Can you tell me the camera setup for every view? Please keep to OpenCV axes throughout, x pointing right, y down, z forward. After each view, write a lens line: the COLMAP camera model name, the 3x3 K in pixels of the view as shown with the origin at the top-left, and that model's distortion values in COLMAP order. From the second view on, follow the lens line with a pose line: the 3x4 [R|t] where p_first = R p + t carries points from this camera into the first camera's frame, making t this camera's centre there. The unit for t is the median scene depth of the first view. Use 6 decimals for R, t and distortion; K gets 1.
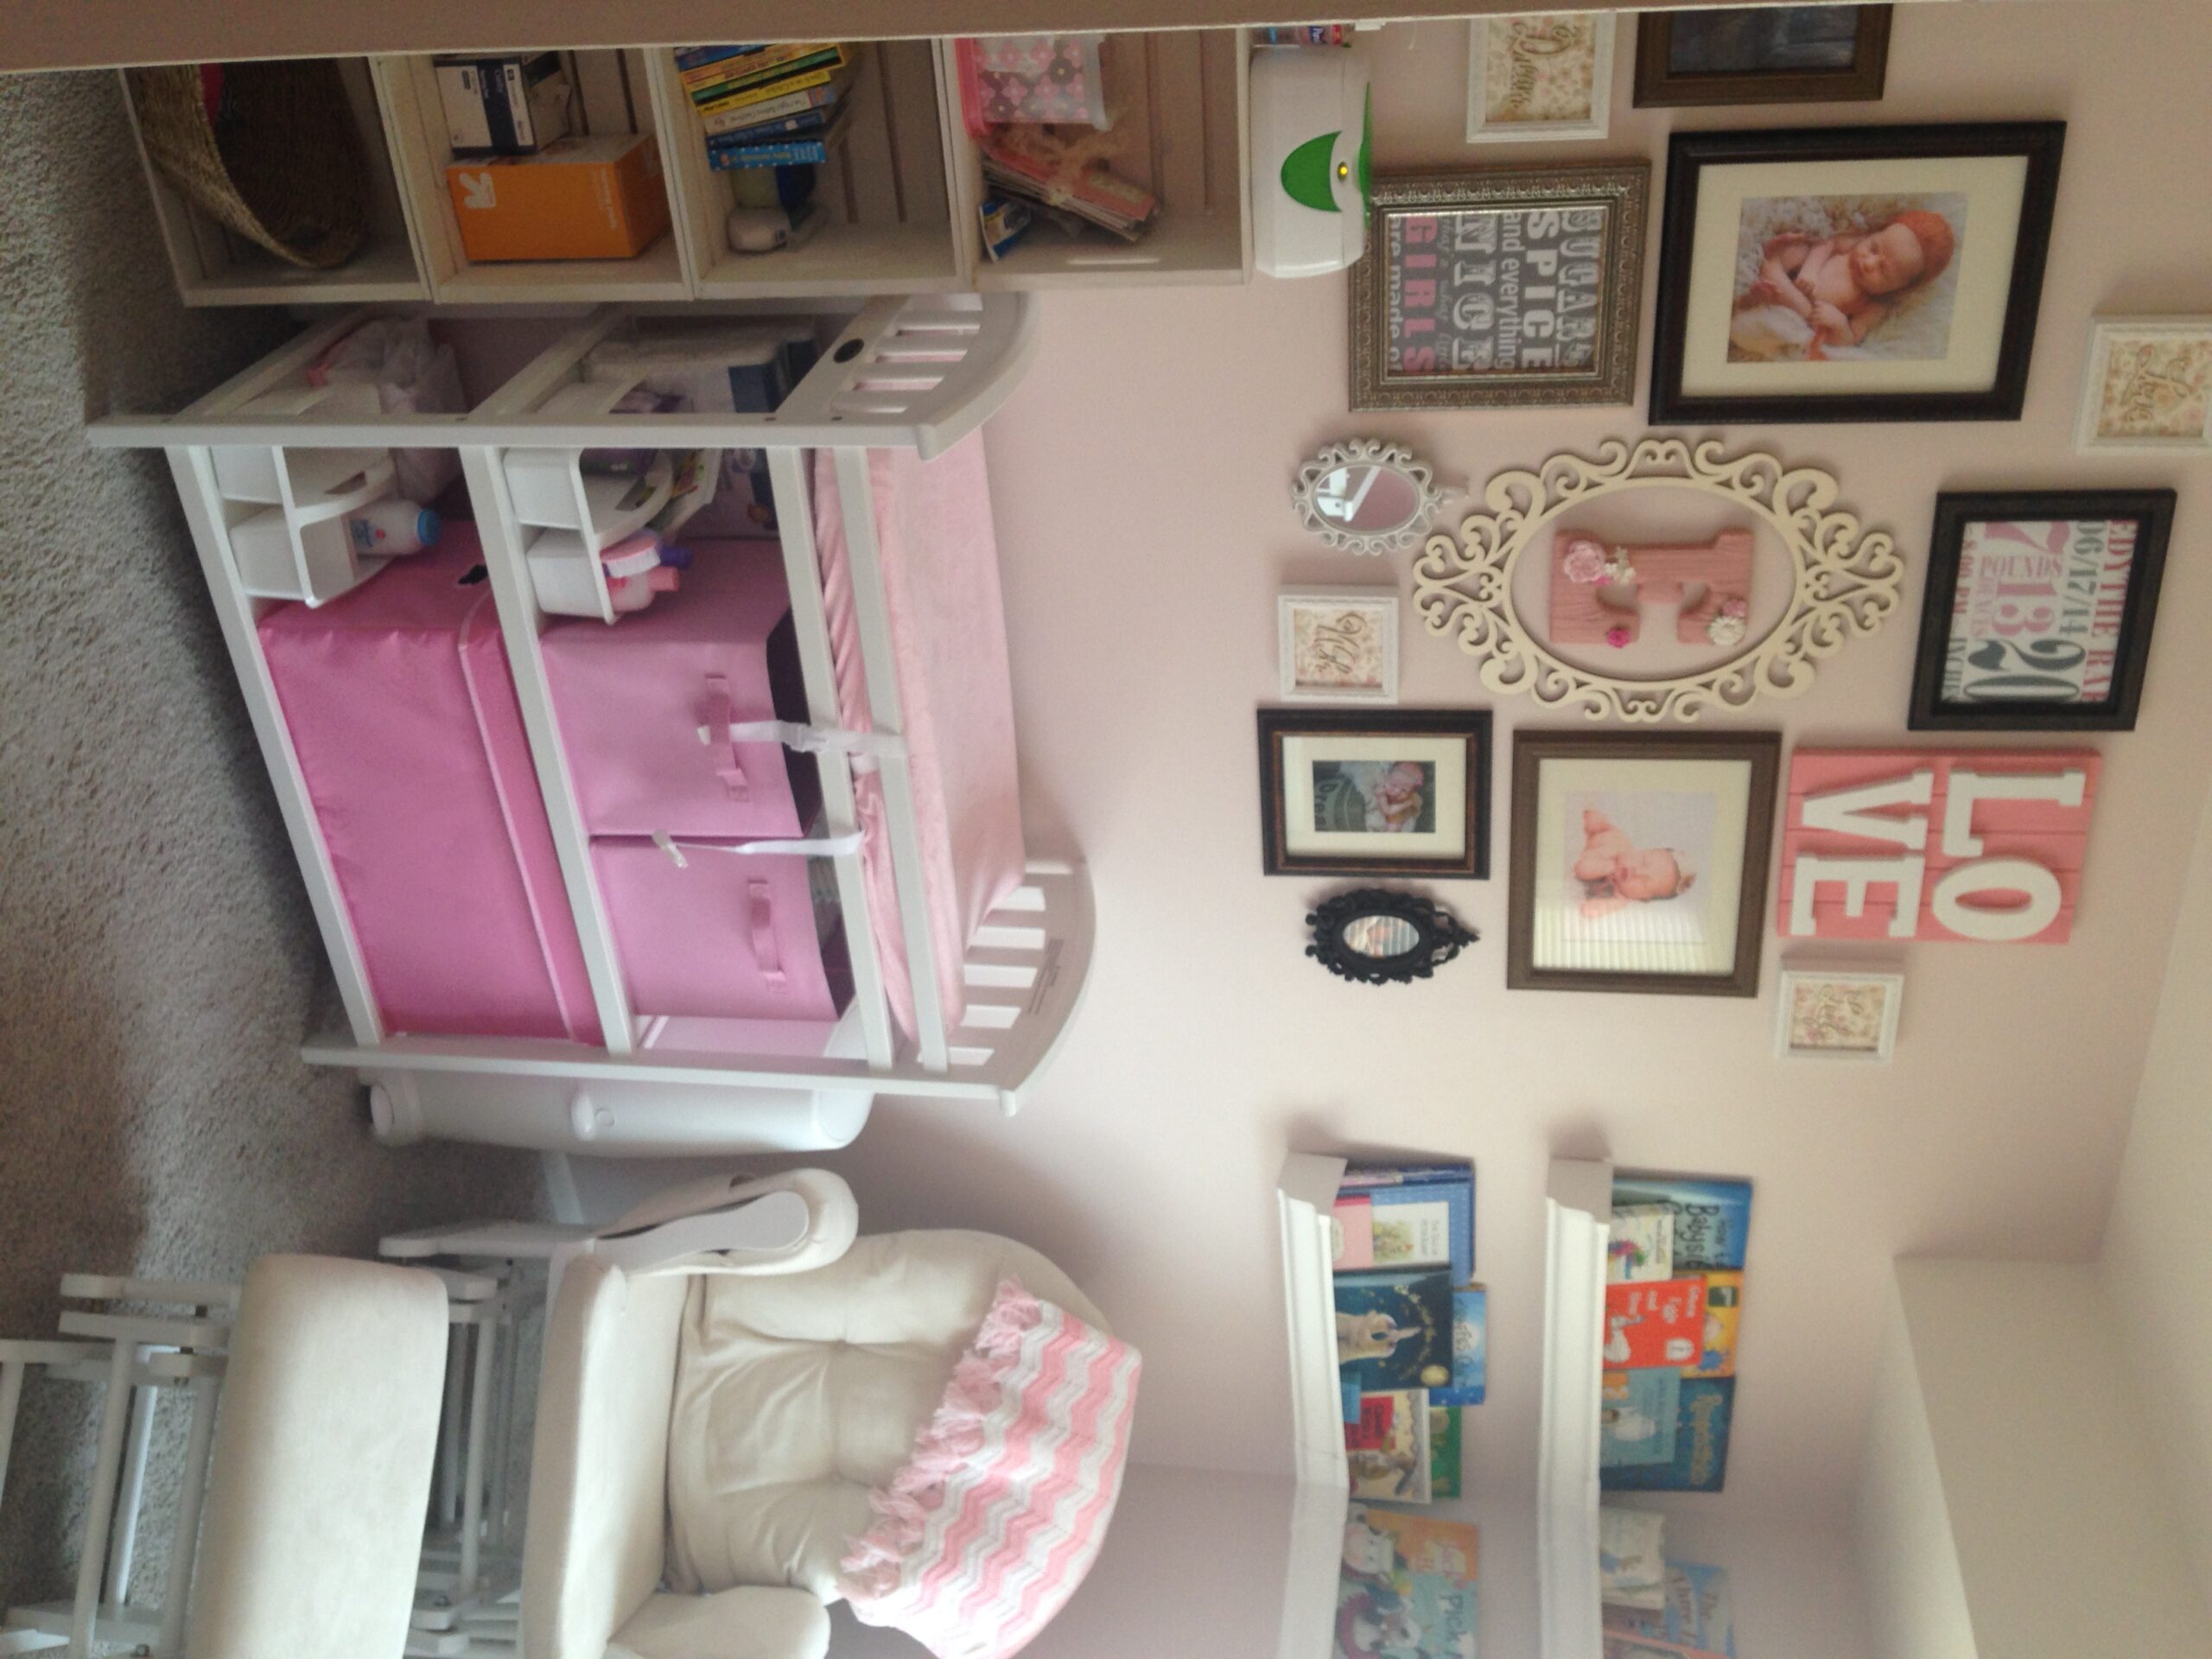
lens RADIAL K [[2136.0, 0, 1149.2], [0, 2136.0, 806.9], [0, 0, 1]] dist [0.211261, -0.345541]
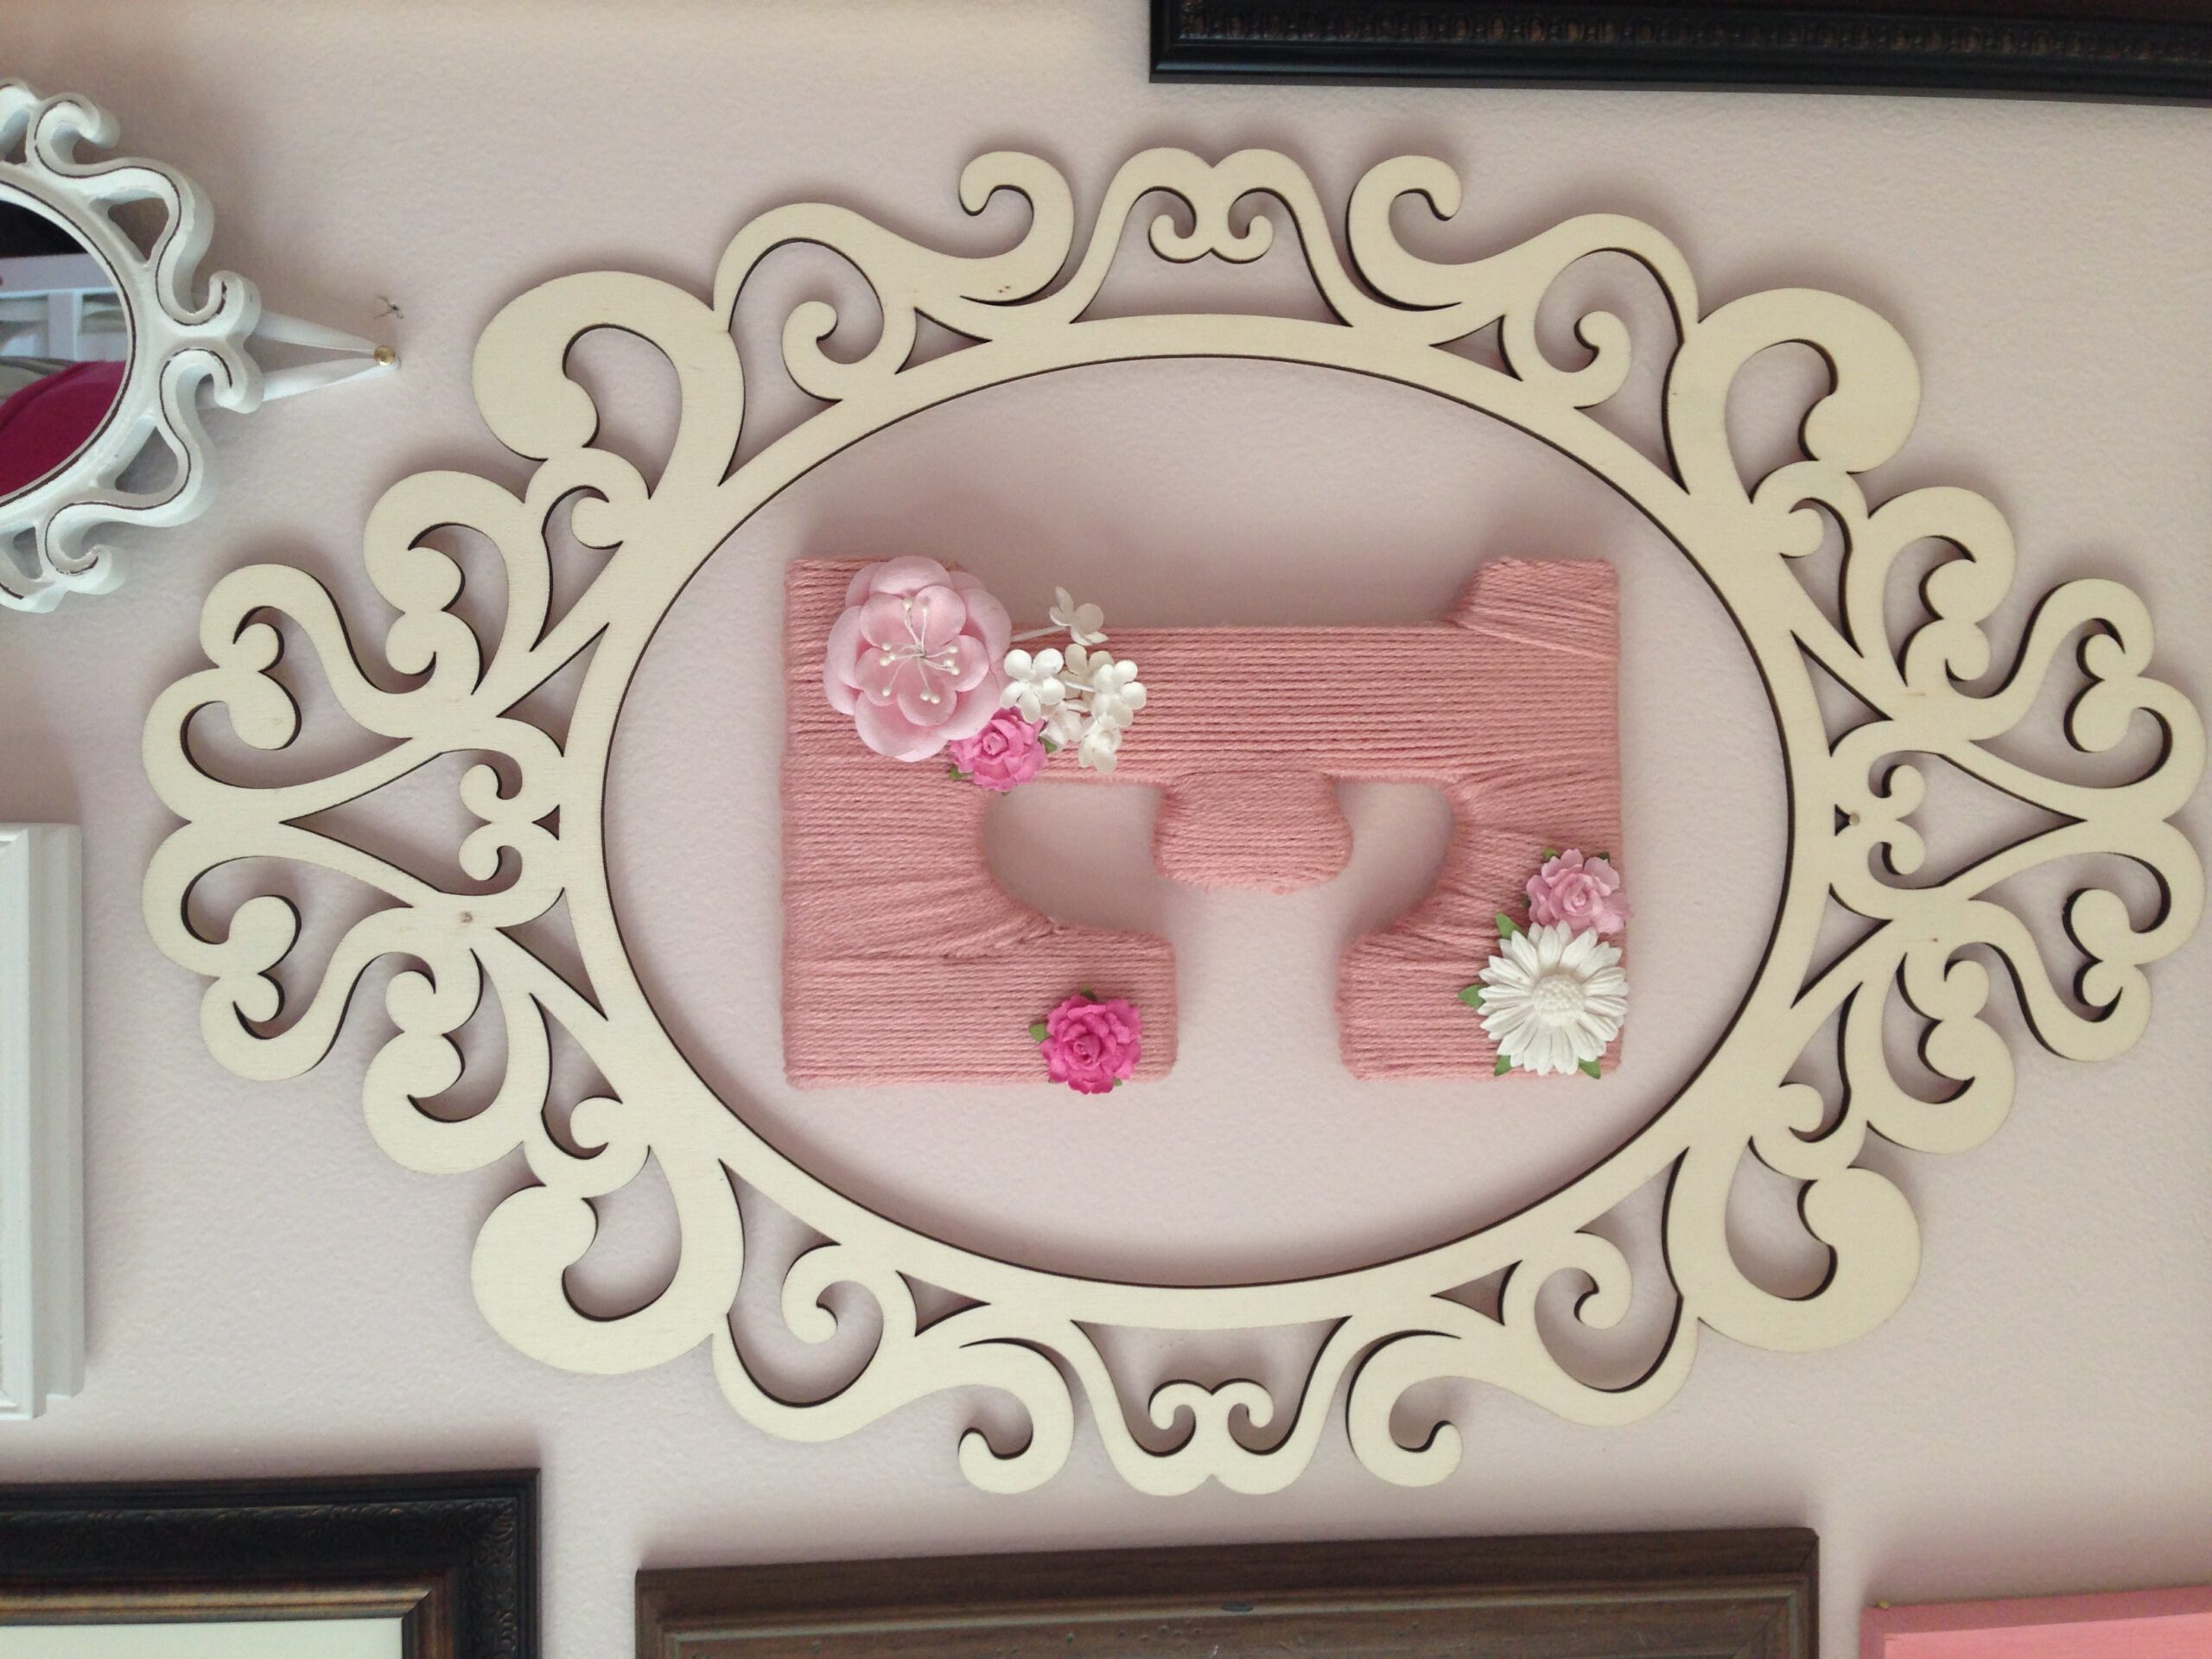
lens RADIAL K [[2105.5, 0, 1104.0], [0, 2105.5, 840.4], [0, 0, 1]] dist [0.117390, -0.258500]
pose [[0.975312, 0.055533, 0.213736, 0.179116], [0.061831, 0.860482, -0.505715, 0.012340], [-0.212000, 0.506445, 0.835805, 0.844594]]
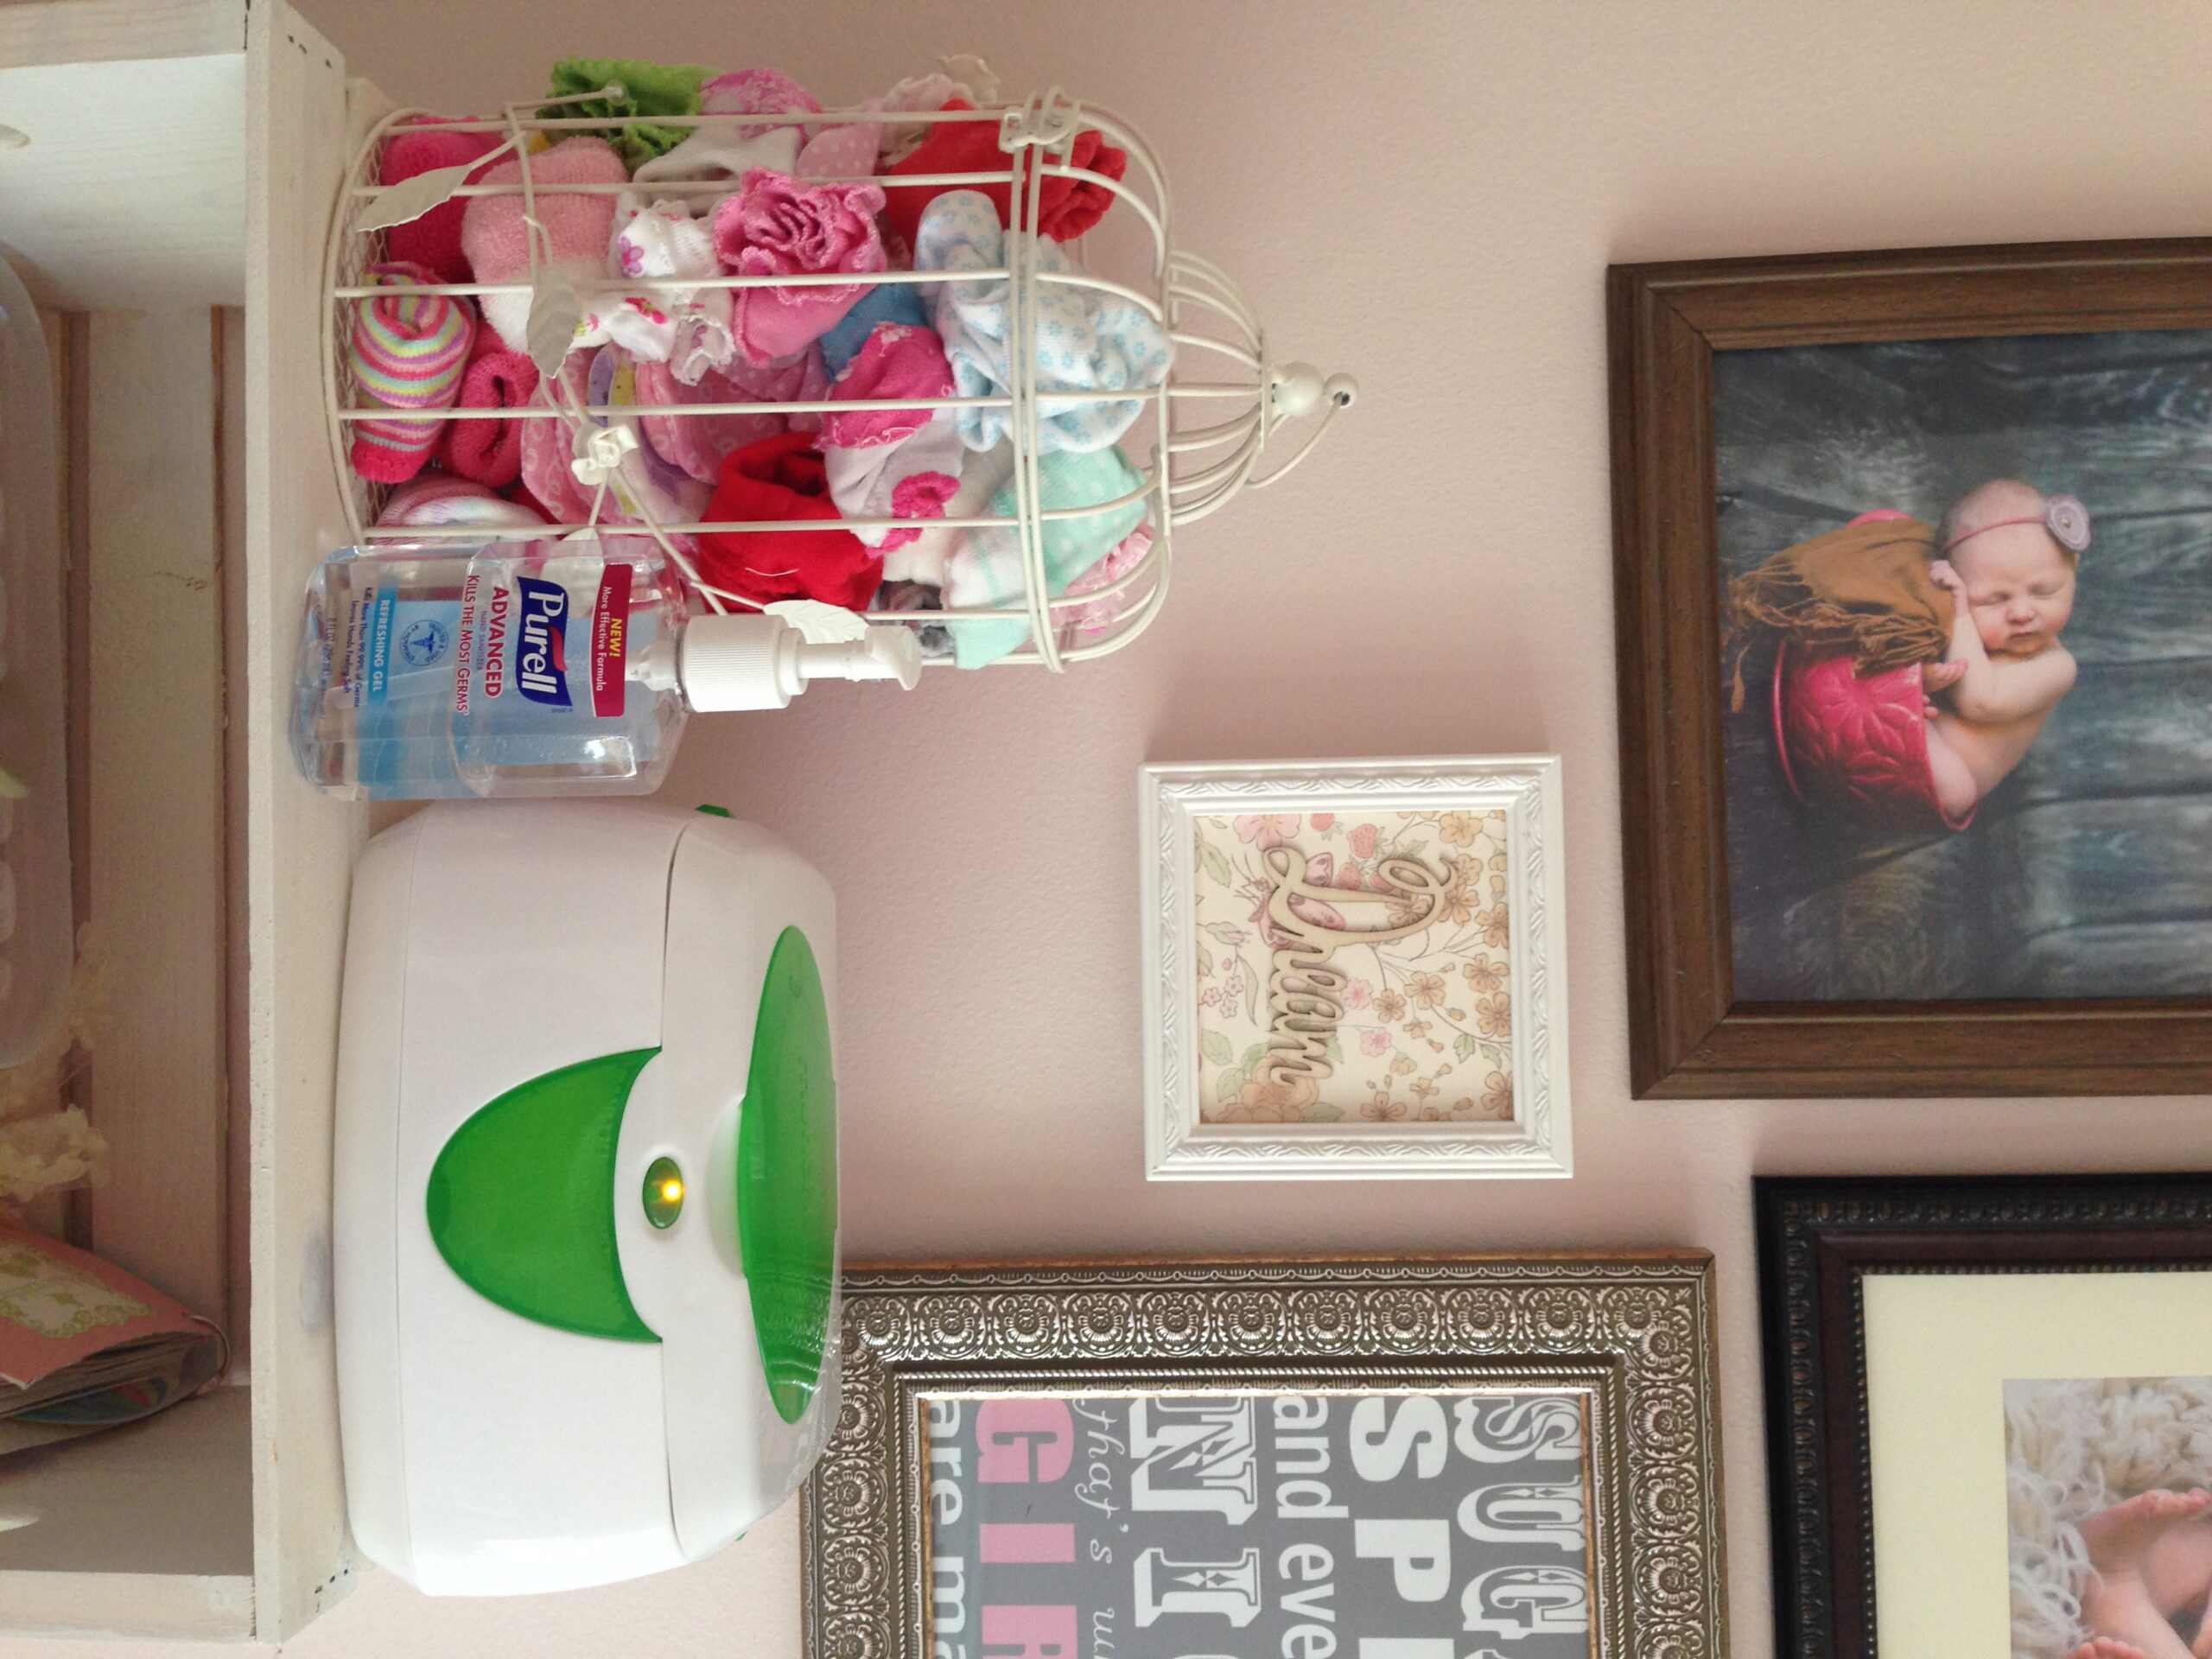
lens RADIAL K [[2105.5, 0, 1104.0], [0, 2105.5, 840.4], [0, 0, 1]] dist [0.117390, -0.258500]
pose [[0.998342, 0.035074, 0.045637, 0.114402], [-0.004381, 0.836892, -0.547350, -0.161483], [-0.057392, 0.546243, 0.835659, 0.658180]]
